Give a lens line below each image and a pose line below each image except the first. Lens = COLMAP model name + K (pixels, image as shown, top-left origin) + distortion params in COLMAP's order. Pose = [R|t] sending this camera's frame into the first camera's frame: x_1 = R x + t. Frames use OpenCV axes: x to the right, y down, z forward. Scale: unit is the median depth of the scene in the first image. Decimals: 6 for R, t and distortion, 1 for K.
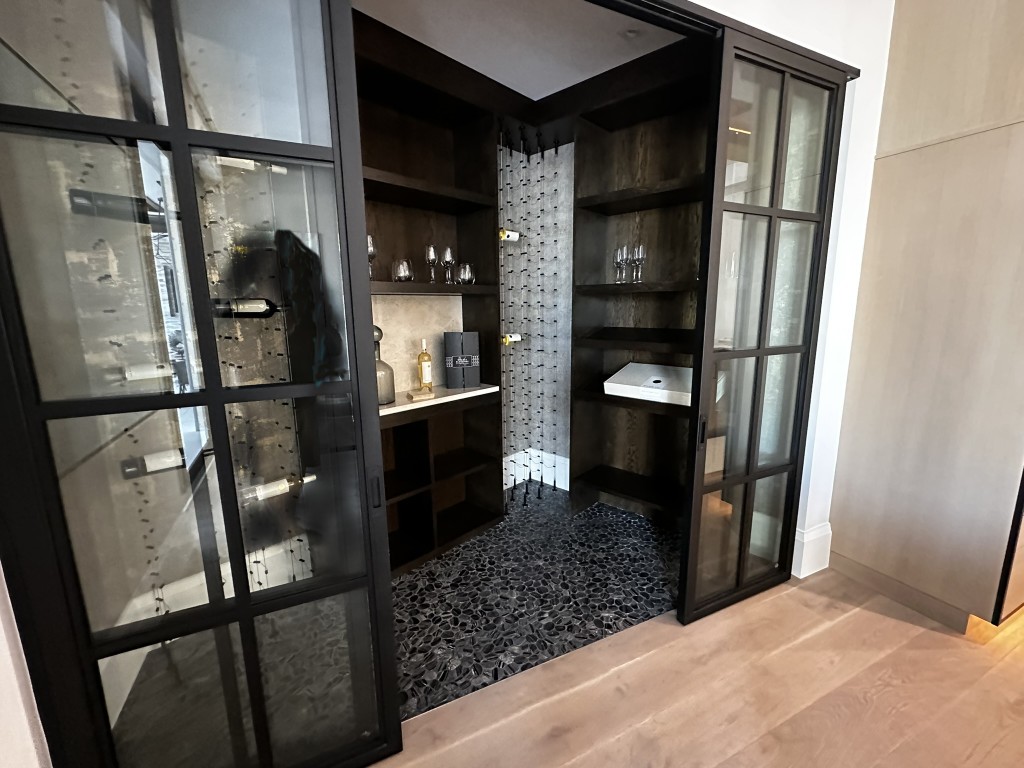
lens RADIAL K [[422.6, 0, 511.4], [0, 422.6, 383.5], [0, 0, 1]] dist [0.000556, 0.000036]
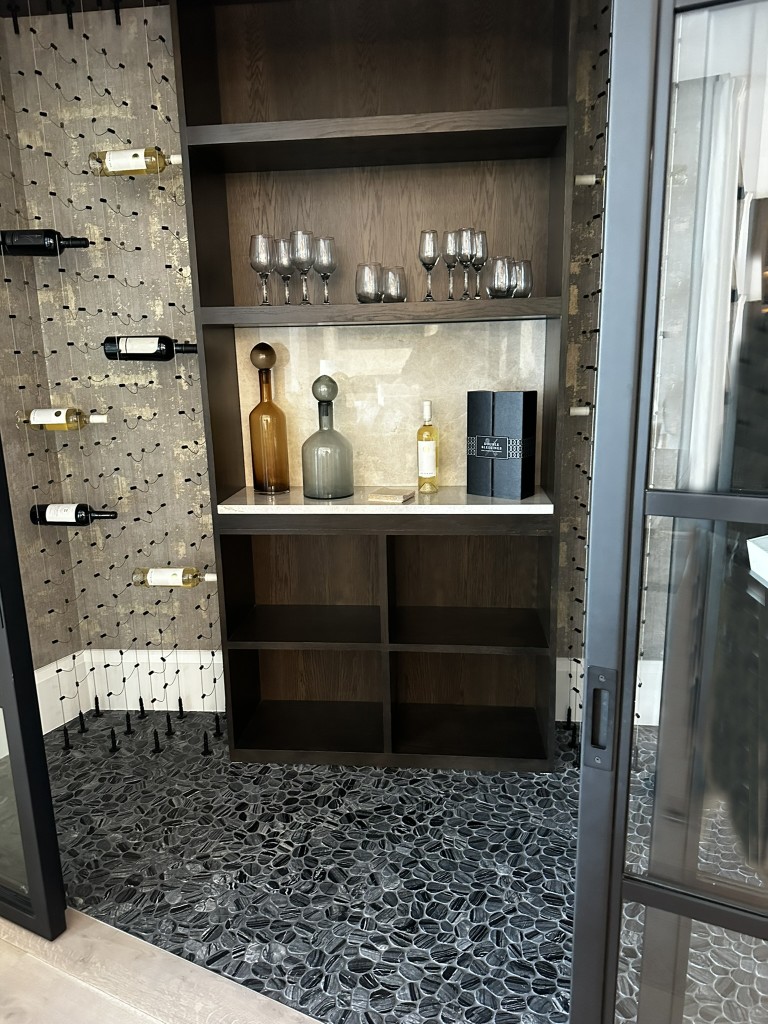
lens RADIAL K [[714.3, 0, 385.4], [0, 714.3, 511.0], [0, 0, 1]] dist [0.000360, -0.005139]
pose [[0.623637, 0.174571, -0.761973, 0.632458], [-0.129574, 0.984346, 0.119468, -0.079673], [0.770901, 0.024228, 0.636494, 0.417861]]
